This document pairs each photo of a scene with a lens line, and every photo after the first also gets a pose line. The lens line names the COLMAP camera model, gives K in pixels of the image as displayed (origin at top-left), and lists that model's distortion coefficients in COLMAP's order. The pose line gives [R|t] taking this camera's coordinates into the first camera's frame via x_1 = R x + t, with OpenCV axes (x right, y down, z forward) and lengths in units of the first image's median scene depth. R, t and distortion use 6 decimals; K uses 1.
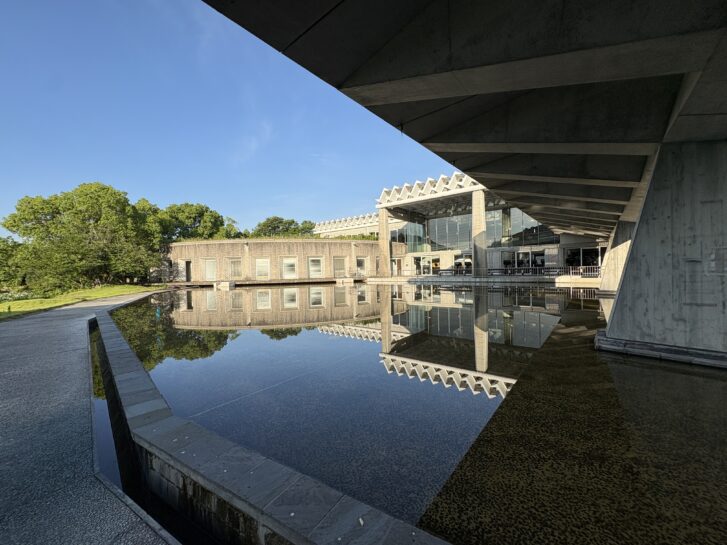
lens RADIAL K [[291.8, 0, 363.9], [0, 291.8, 277.3], [0, 0, 1]] dist [0.004022, 0.001091]
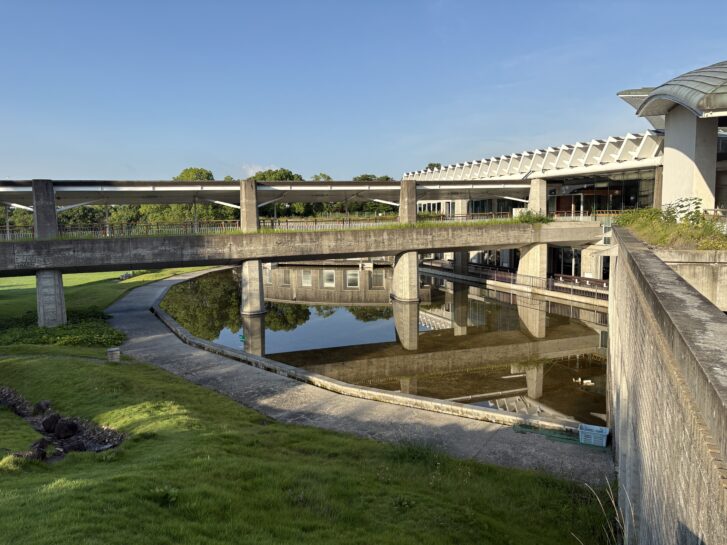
lens RADIAL K [[552.2, 0, 366.4], [0, 552.2, 270.1], [0, 0, 1]] dist [0.041671, -0.031009]
pose [[0.872824, 0.061327, -0.484166, 0.984298], [-0.019269, 0.995630, 0.091374, -0.166623], [0.487654, -0.070424, 0.870192, -0.783108]]
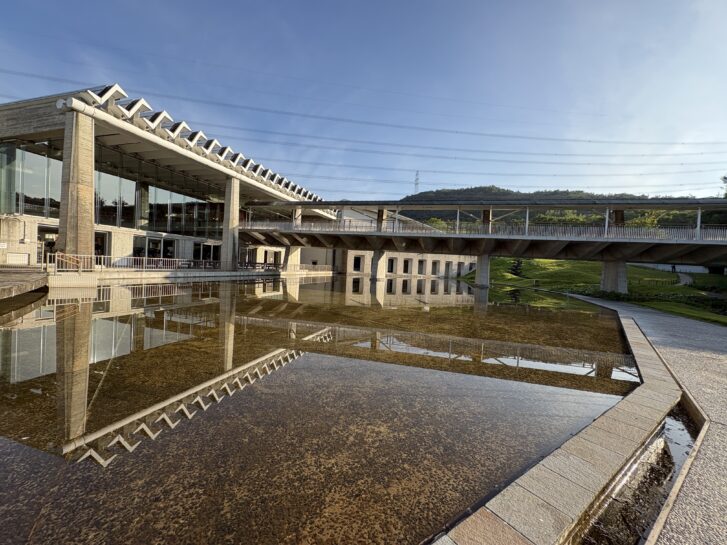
lens RADIAL K [[291.8, 0, 362.9], [0, 291.8, 272.3], [0, 0, 1]] dist [0.004022, 0.001091]
pose [[-0.353486, -0.019173, 0.935243, -0.599802], [-0.021222, 0.999697, 0.012473, -0.017005], [-0.935199, -0.015438, -0.353786, 0.881915]]
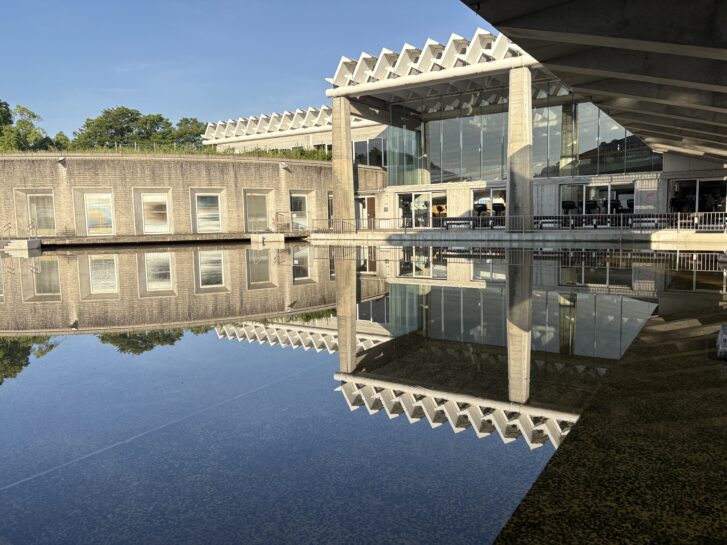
lens RADIAL K [[552.2, 0, 362.6], [0, 552.2, 275.2], [0, 0, 1]] dist [0.041671, -0.031009]
pose [[0.994447, -0.004672, 0.105138, -0.000248], [-0.003416, 0.997055, 0.076619, 0.002067], [-0.105187, -0.076553, 0.991502, 0.004795]]
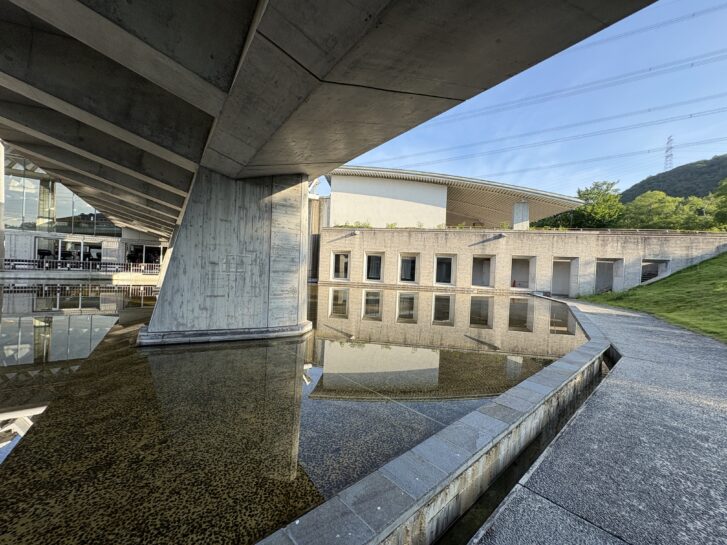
lens RADIAL K [[291.8, 0, 363.2], [0, 291.8, 277.7], [0, 0, 1]] dist [0.004022, 0.001091]
pose [[0.296898, 0.015976, 0.954775, 0.016545], [-0.023909, 0.999671, -0.009293, 0.001374], [-0.954610, -0.020069, 0.297183, -0.004510]]
